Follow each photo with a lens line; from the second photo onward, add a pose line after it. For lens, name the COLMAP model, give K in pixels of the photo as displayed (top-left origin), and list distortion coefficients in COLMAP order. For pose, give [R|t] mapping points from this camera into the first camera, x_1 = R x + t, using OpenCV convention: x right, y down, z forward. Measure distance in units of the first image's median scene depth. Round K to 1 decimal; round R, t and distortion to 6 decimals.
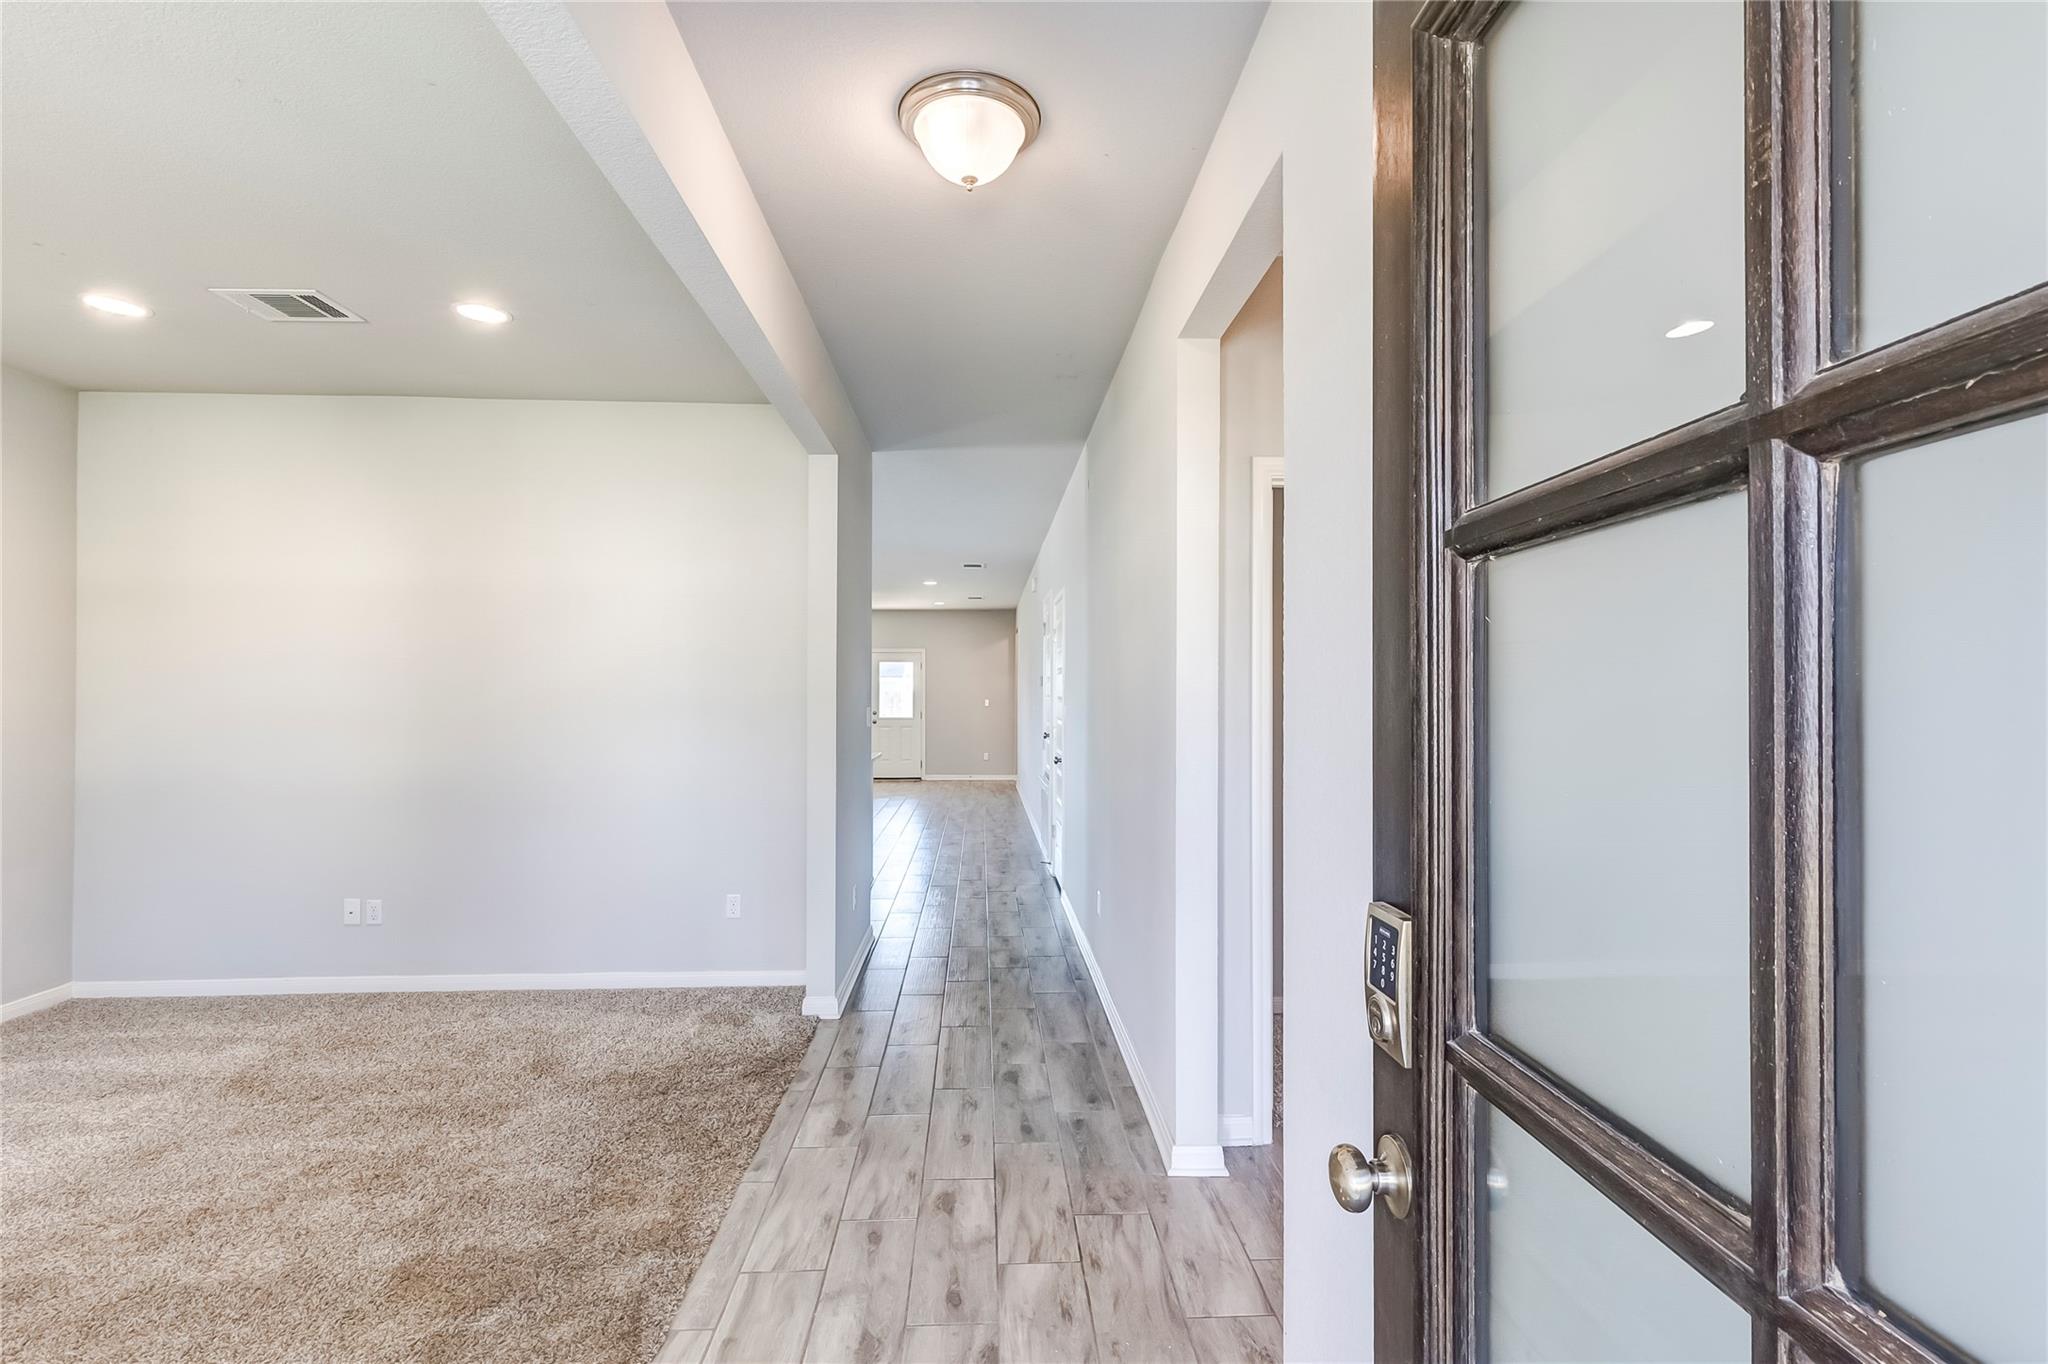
lens RADIAL K [[927.5, 0, 1026.5], [0, 927.5, 685.7], [0, 0, 1]] dist [0.001394, 0.000558]
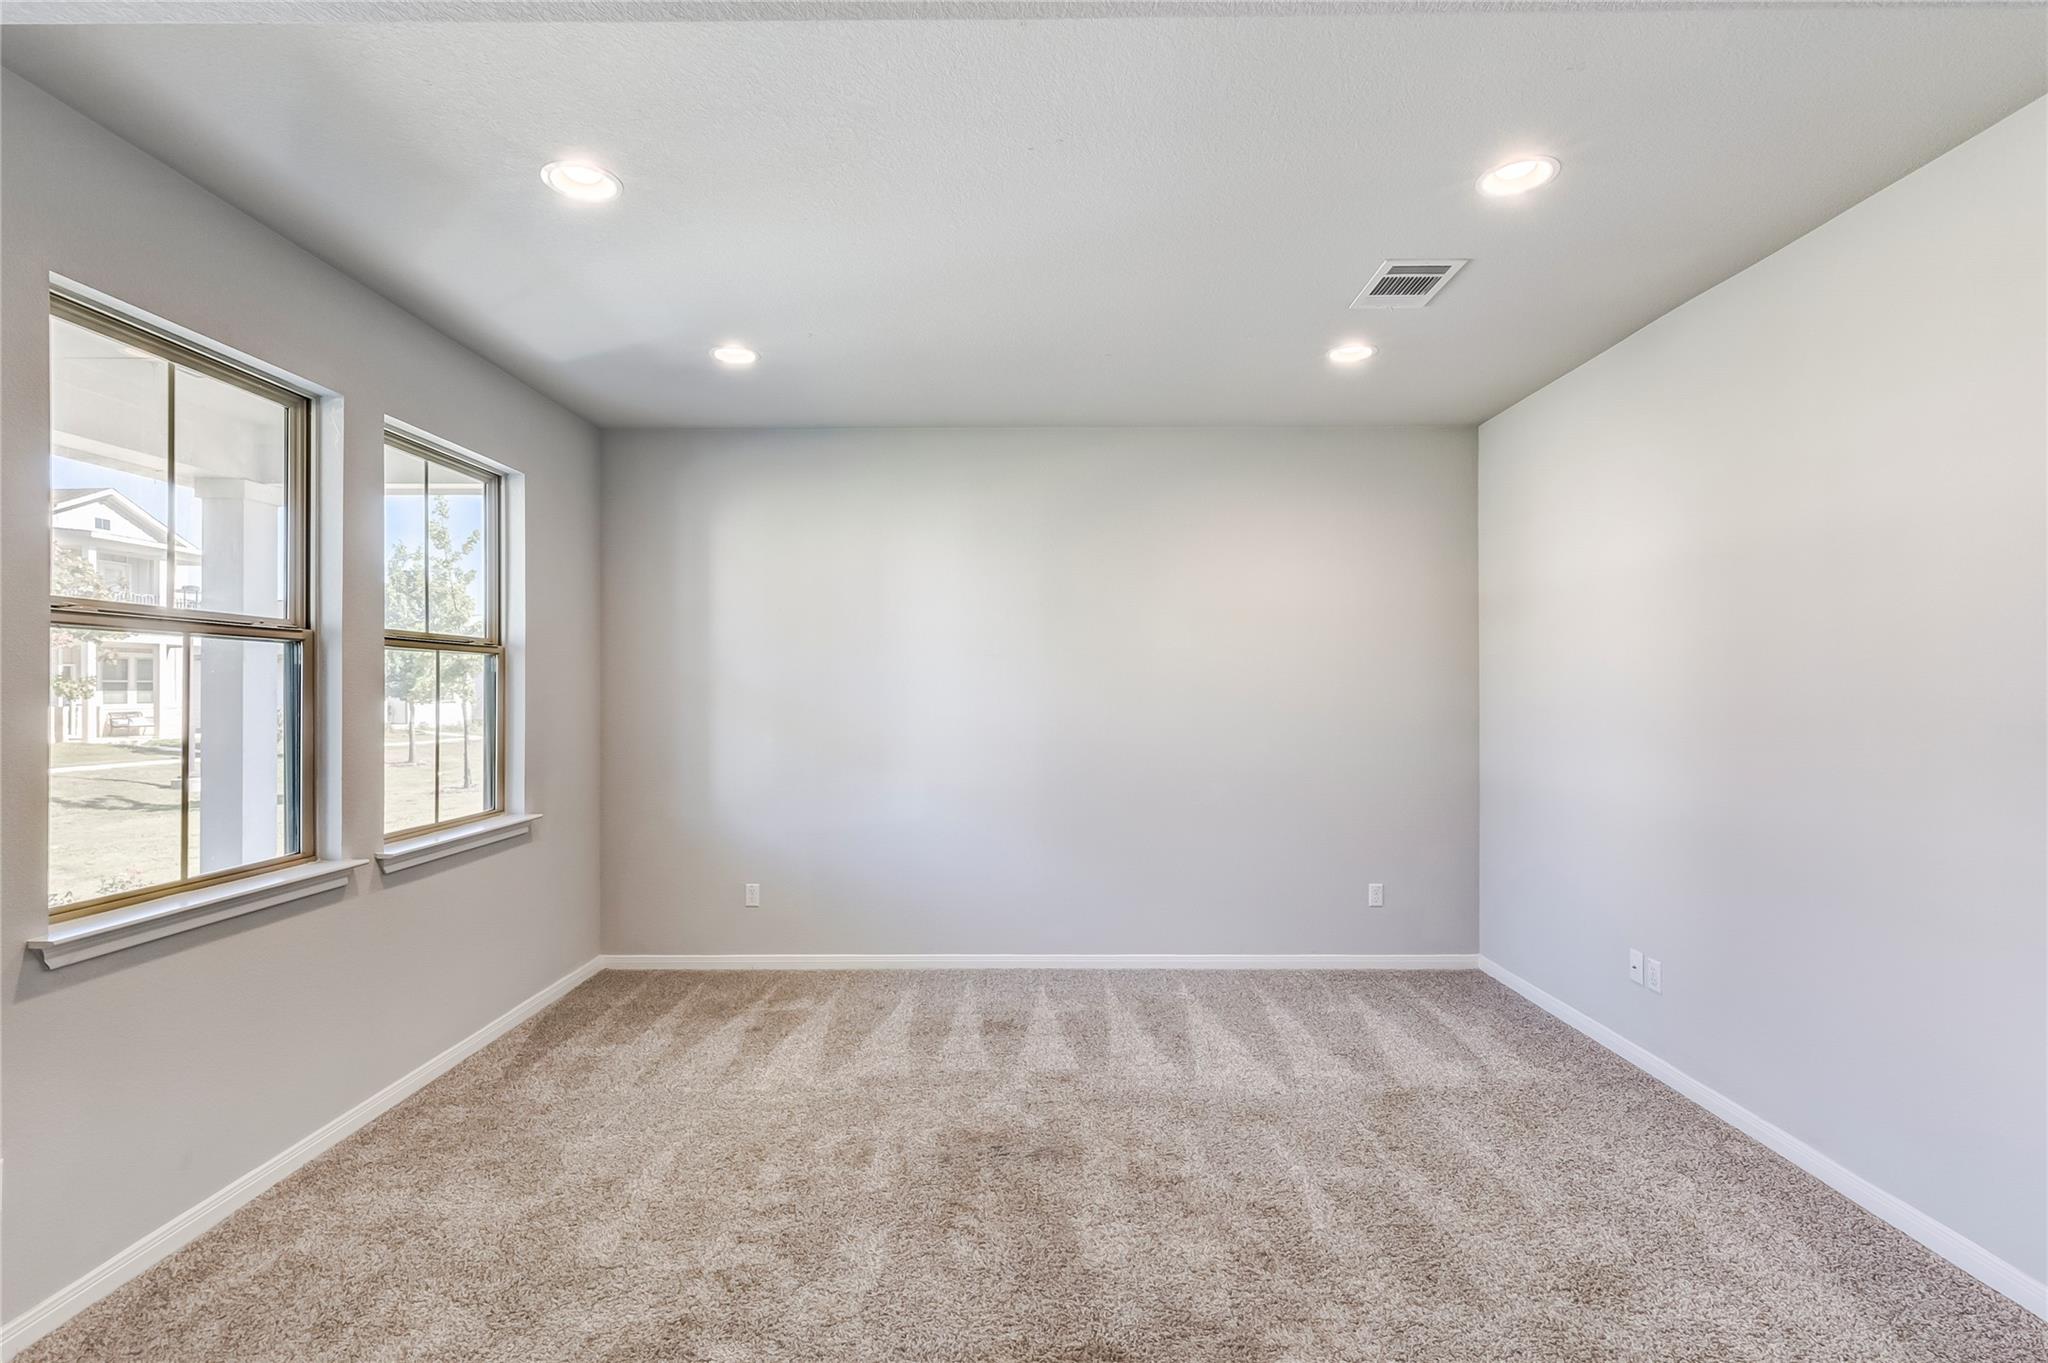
lens RADIAL K [[927.5, 0, 1026.5], [0, 927.5, 685.2], [0, 0, 1]] dist [0.001394, 0.000558]
pose [[-0.062863, -0.005047, -0.998009, 0.139583], [0.013415, 0.999893, -0.005901, -0.006488], [0.997932, -0.013759, -0.062789, 0.593471]]
